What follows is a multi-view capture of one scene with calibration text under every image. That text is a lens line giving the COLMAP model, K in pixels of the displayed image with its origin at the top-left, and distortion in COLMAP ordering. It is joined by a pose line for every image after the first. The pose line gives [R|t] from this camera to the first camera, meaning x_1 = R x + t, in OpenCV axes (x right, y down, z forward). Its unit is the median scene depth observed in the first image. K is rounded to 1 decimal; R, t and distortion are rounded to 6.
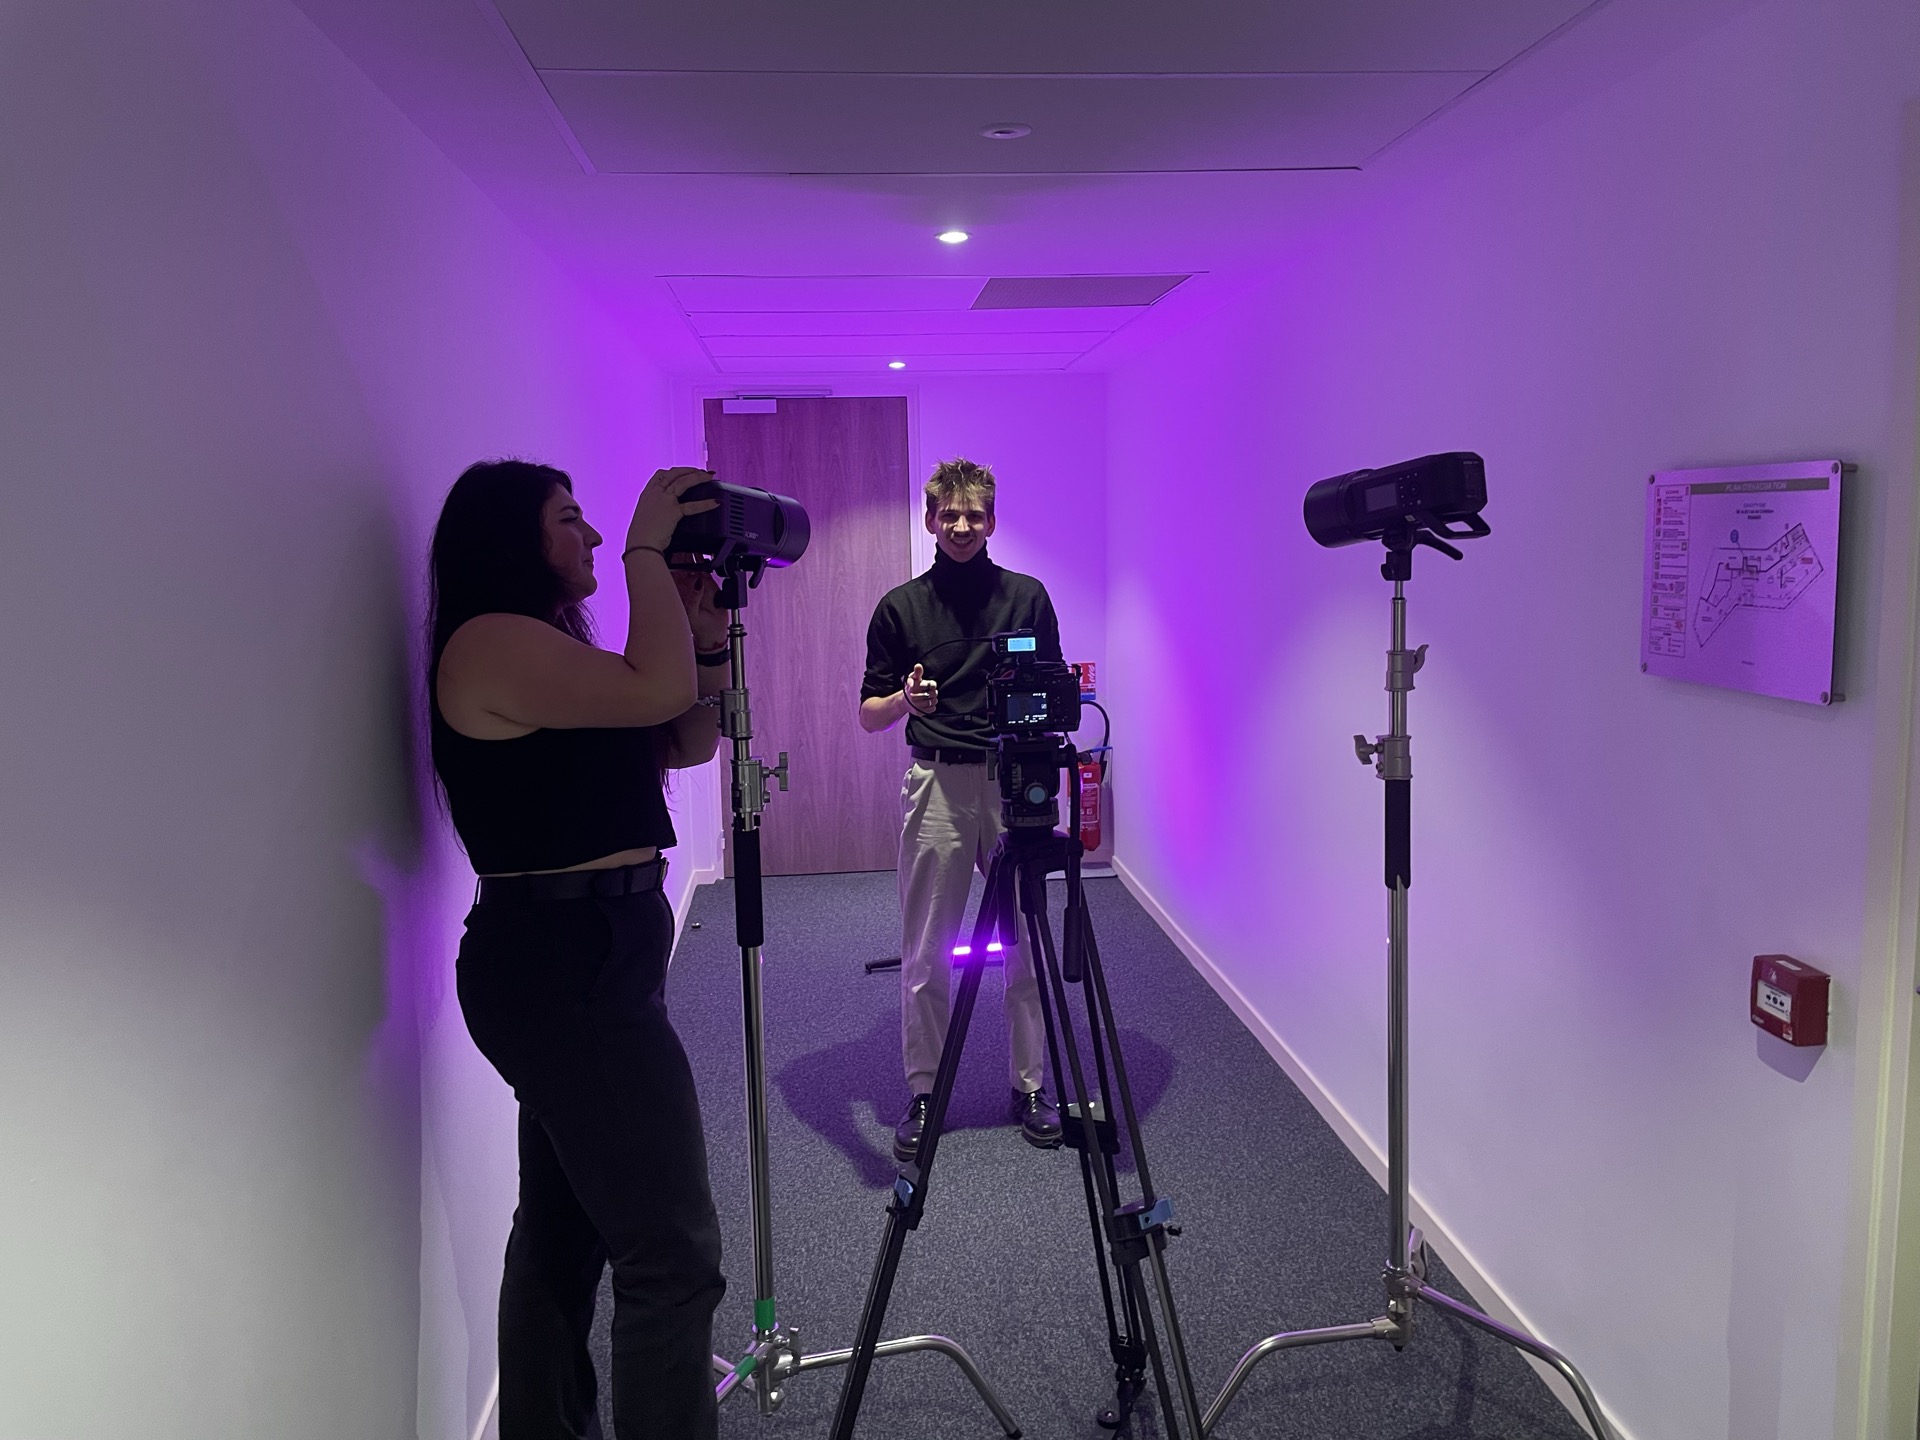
lens RADIAL K [[1455.4, 0, 958.7], [0, 1455.4, 723.4], [0, 0, 1]] dist [0.004284, 0.001160]
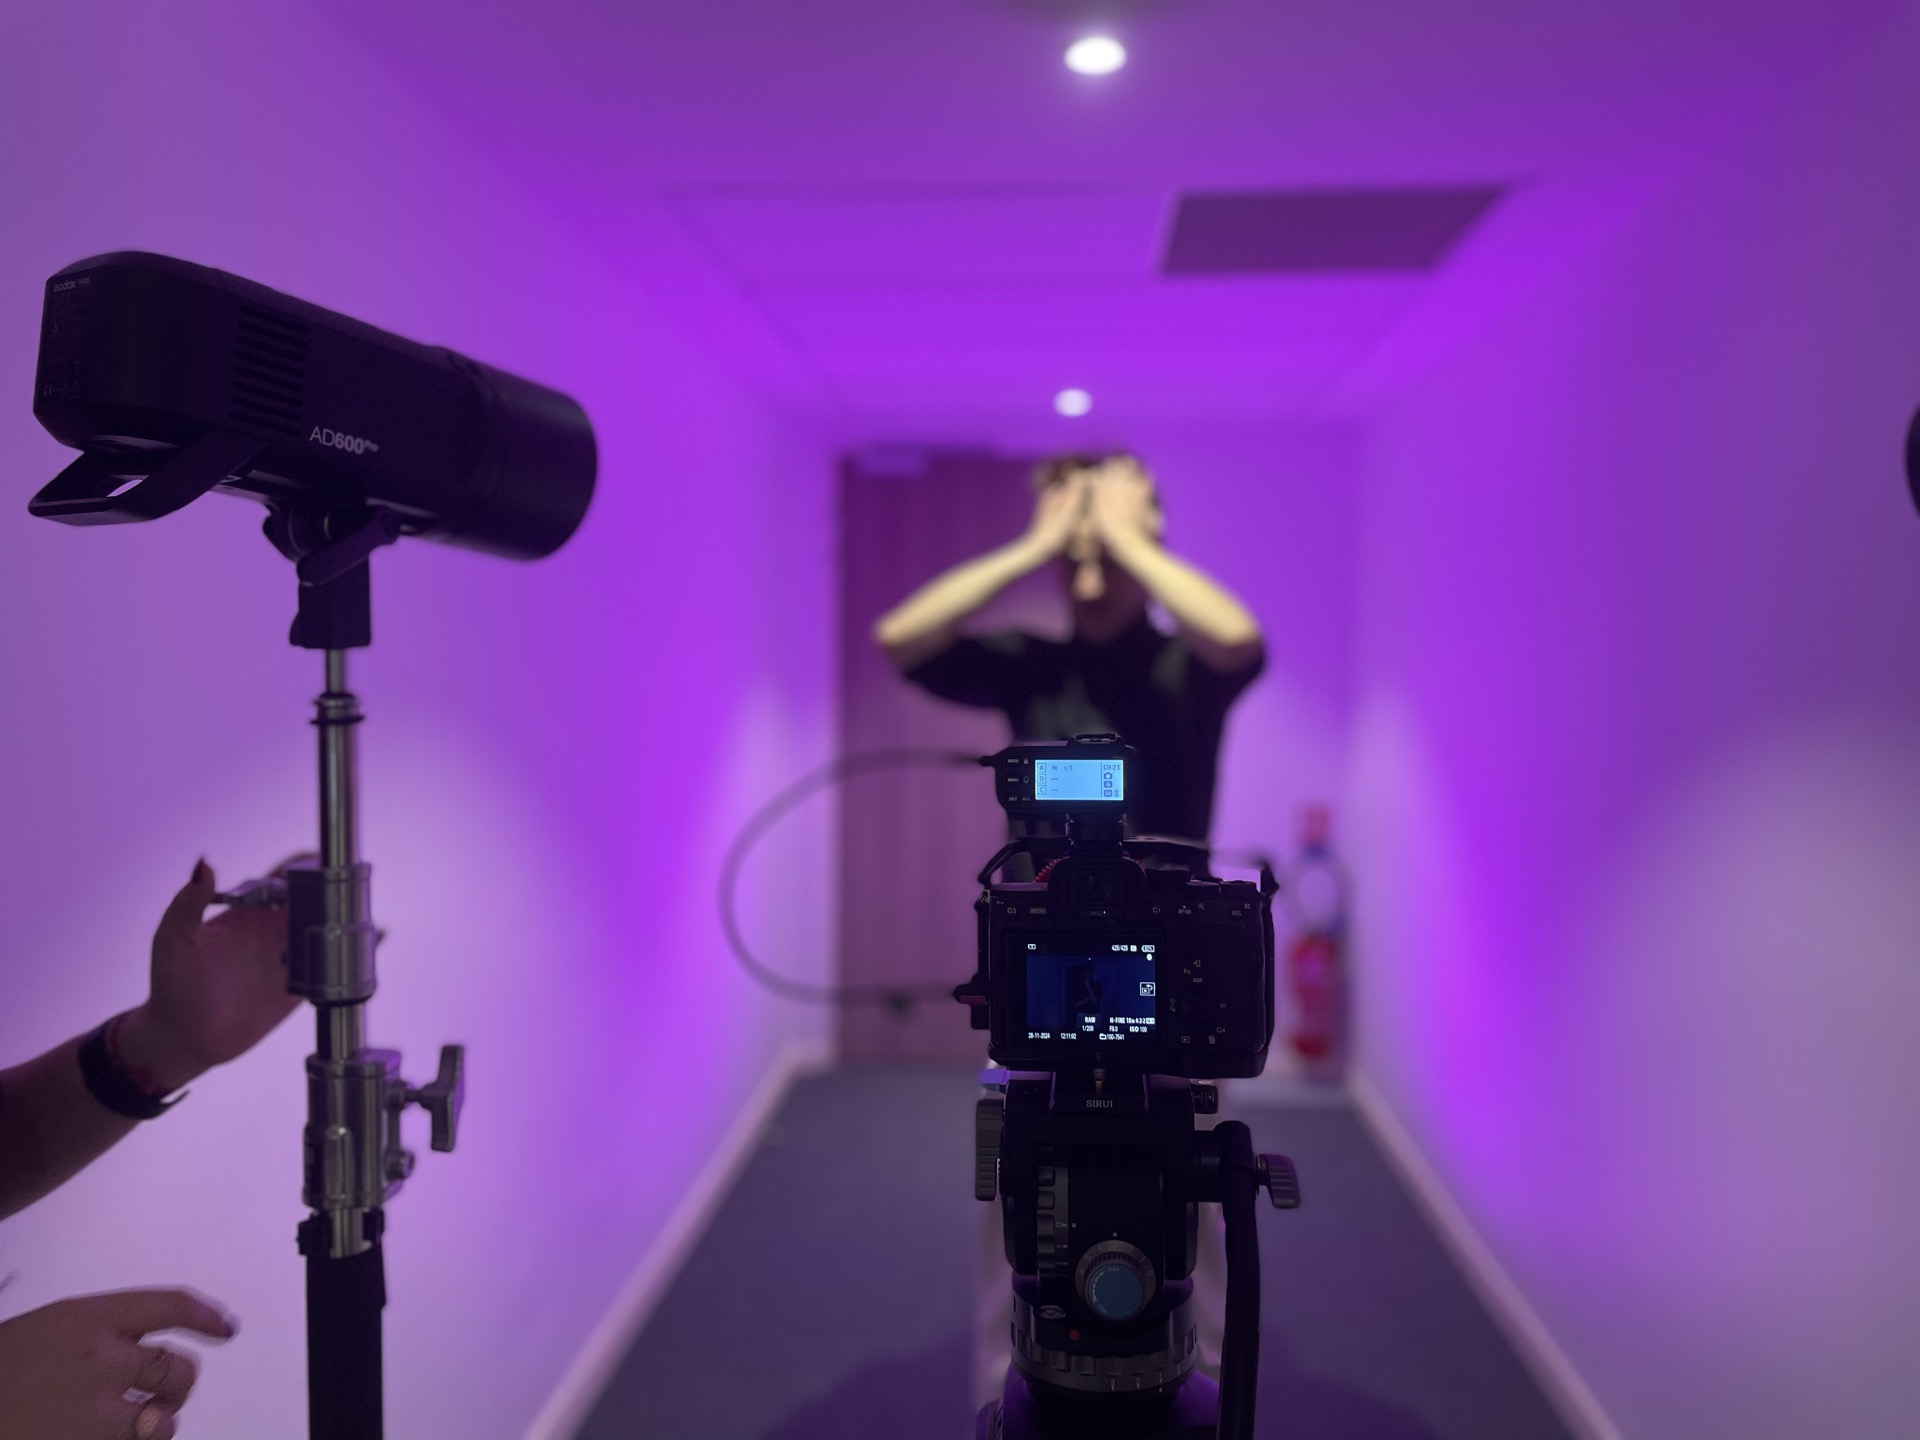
lens RADIAL K [[1455.4, 0, 963.0], [0, 1455.4, 717.9], [0, 0, 1]] dist [0.004284, 0.001160]
pose [[0.987665, 0.030911, -0.153499, 0.065192], [-0.040880, 0.997225, -0.062222, -0.047018], [0.151150, 0.067730, 0.986188, 0.691216]]
